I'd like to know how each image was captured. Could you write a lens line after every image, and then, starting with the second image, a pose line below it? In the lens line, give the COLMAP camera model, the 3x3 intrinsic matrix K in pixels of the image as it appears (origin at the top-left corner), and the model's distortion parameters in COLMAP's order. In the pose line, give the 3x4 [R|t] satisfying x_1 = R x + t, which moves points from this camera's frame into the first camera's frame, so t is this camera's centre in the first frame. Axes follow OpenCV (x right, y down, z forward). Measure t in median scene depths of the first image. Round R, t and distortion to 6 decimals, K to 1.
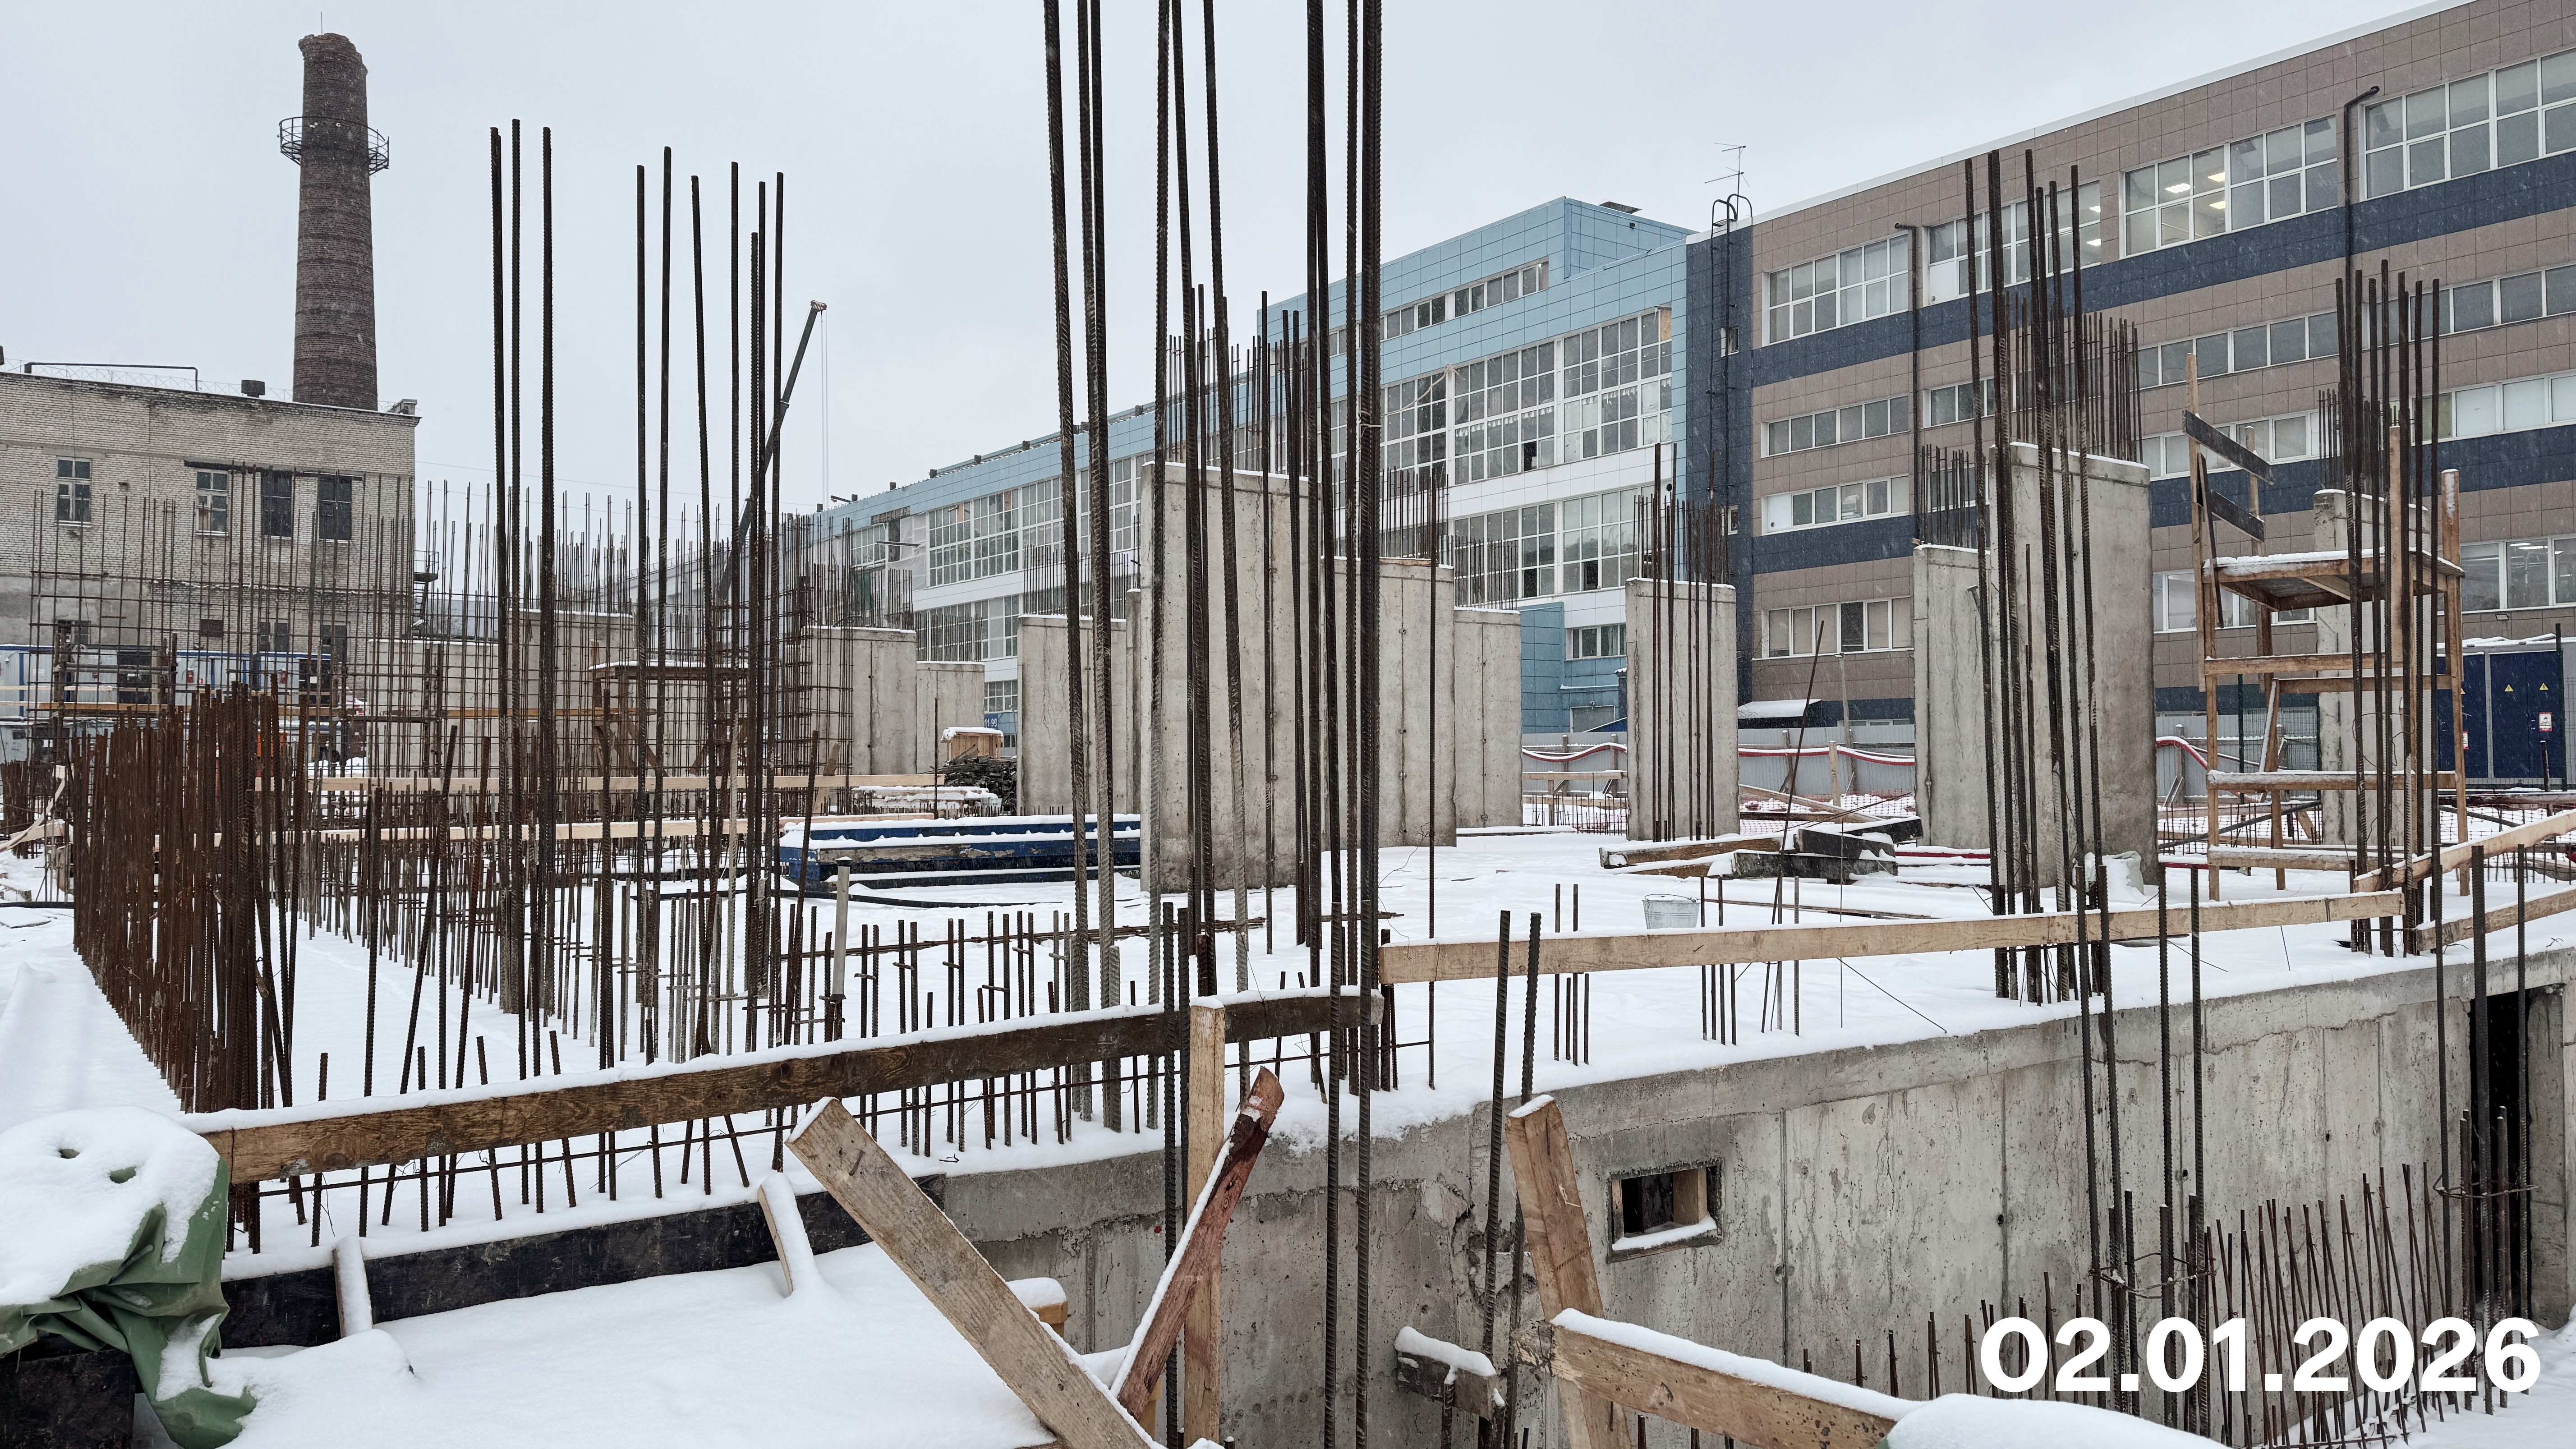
lens RADIAL K [[1812.3, 0, 1329.1], [0, 1812.3, 714.0], [0, 0, 1]] dist [0.076486, -0.097188]
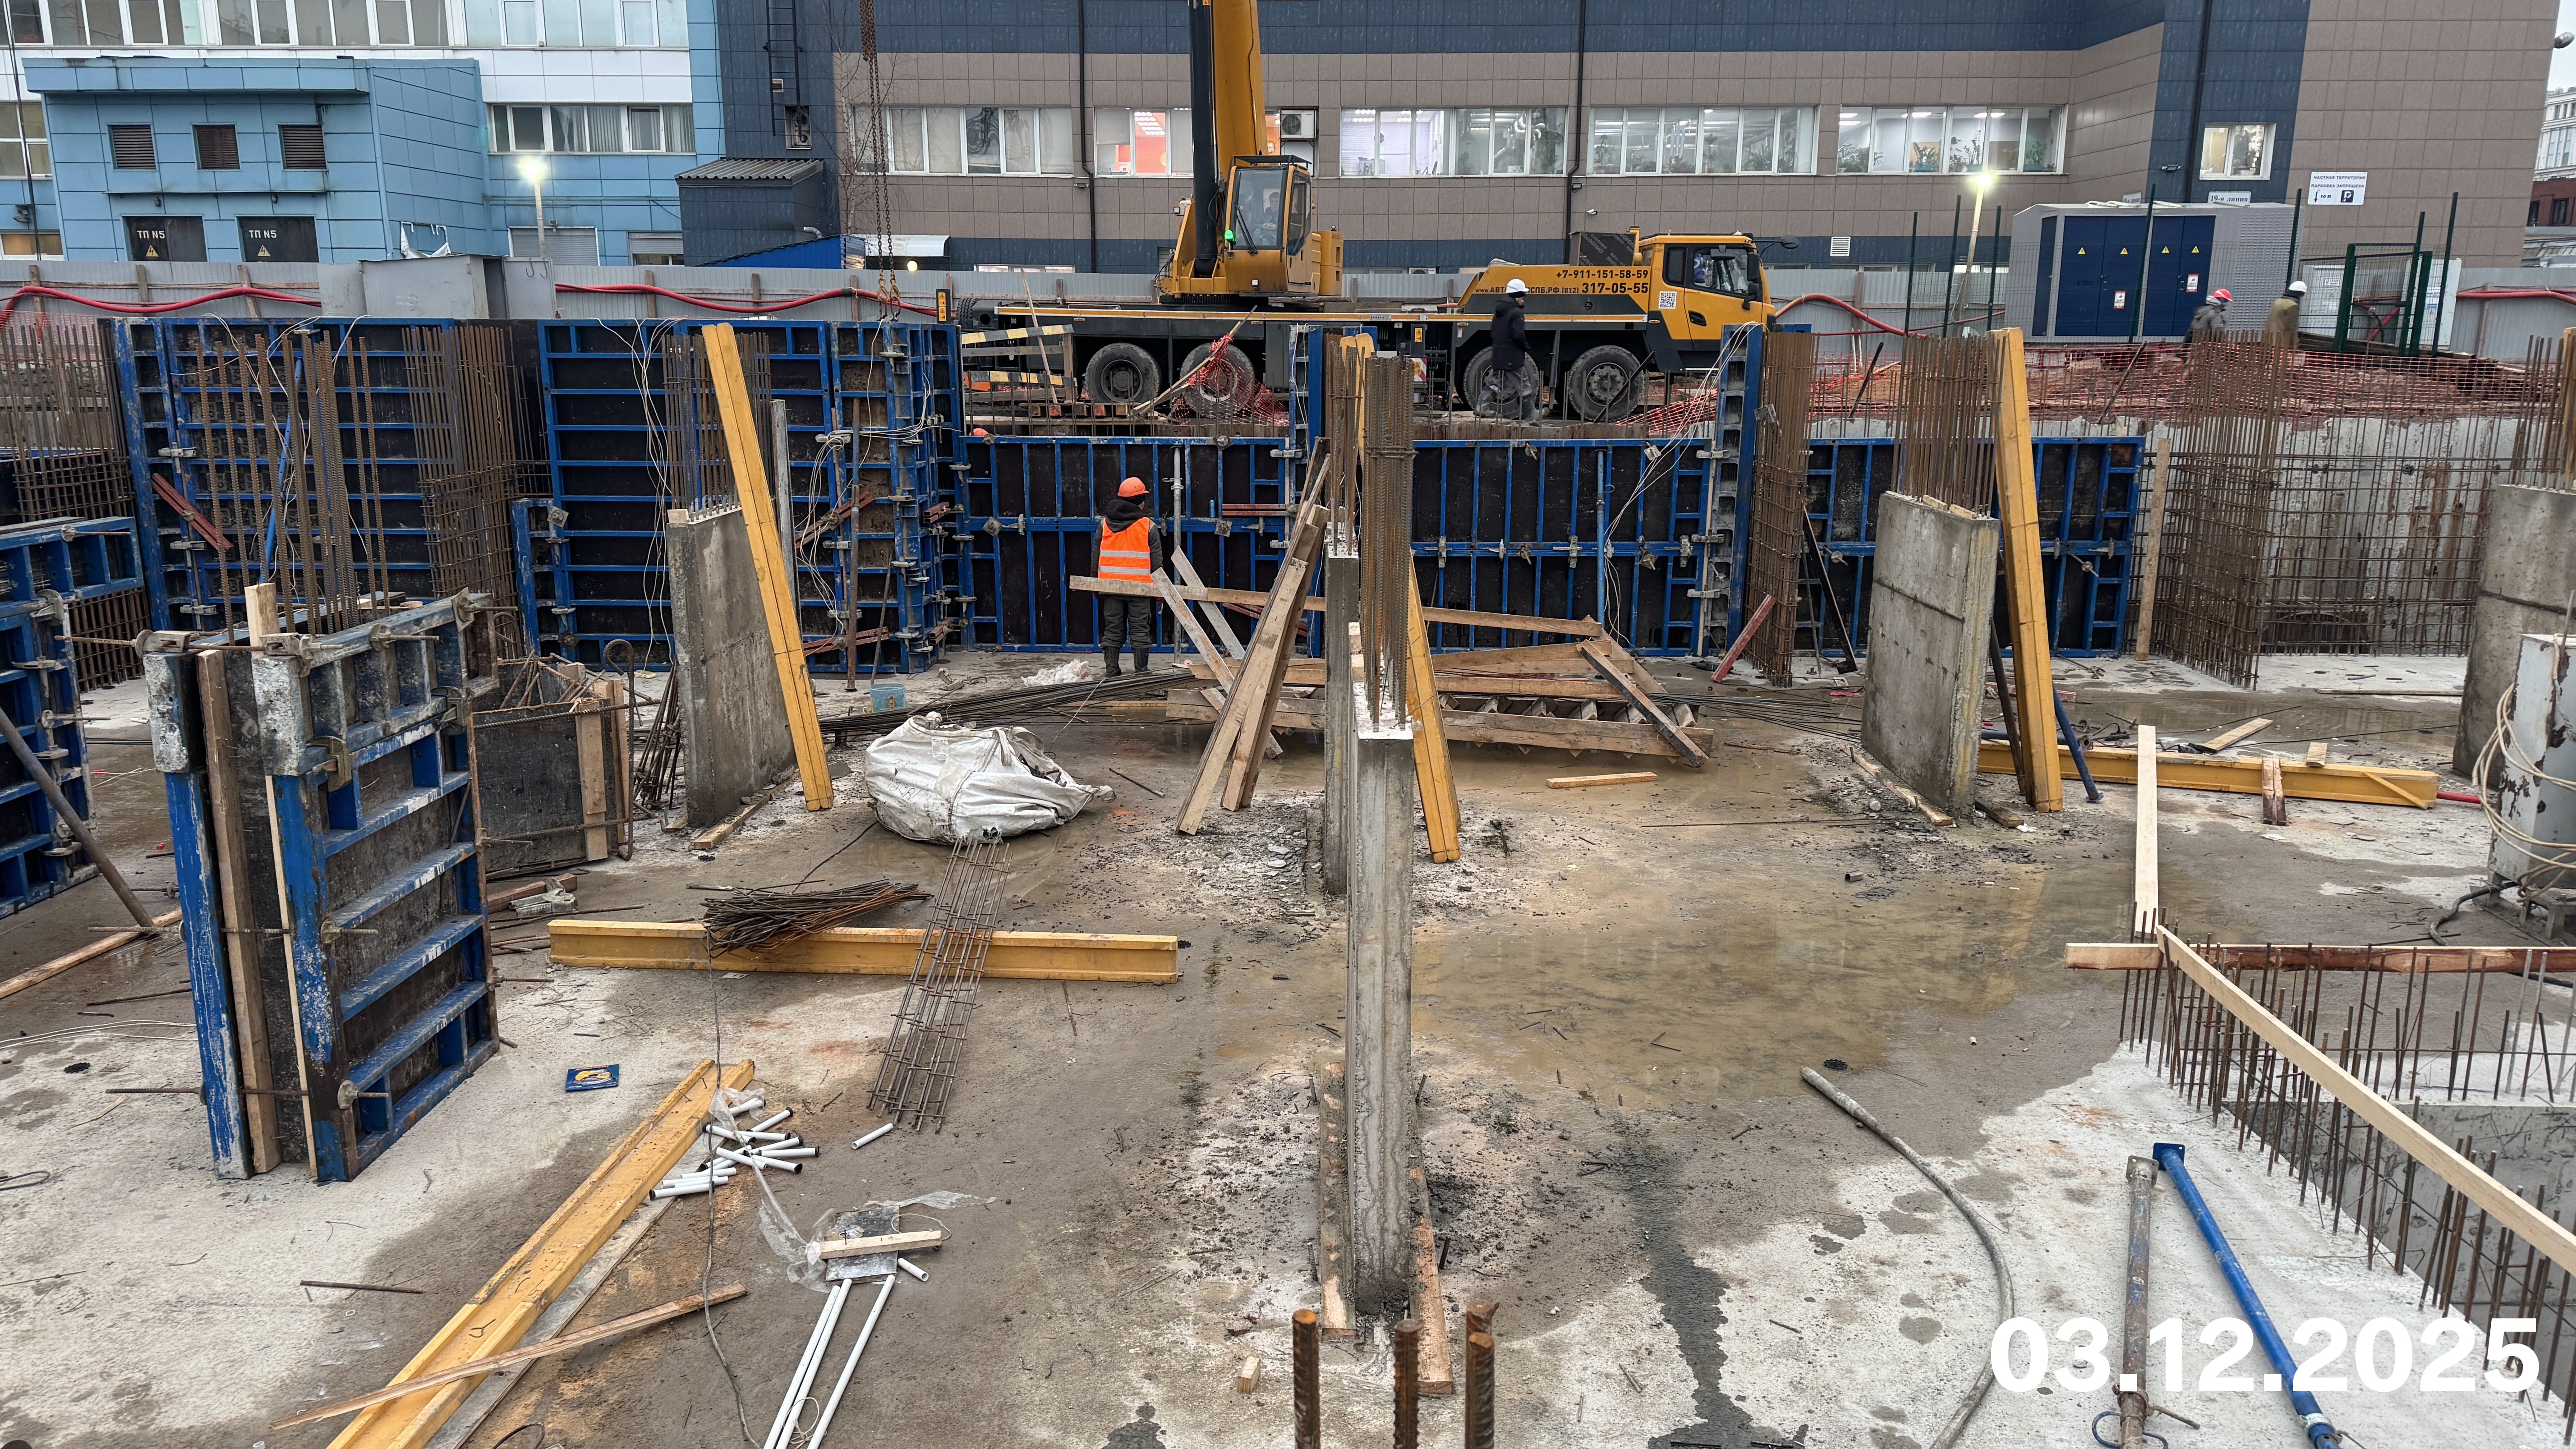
lens RADIAL K [[1812.3, 0, 1275.5], [0, 1812.3, 728.7], [0, 0, 1]] dist [0.076486, -0.097188]
pose [[0.599801, -0.166493, 0.782636, -0.512566], [-0.028397, 0.973067, 0.228767, 0.024838], [-0.799645, -0.159439, 0.578919, 0.712625]]
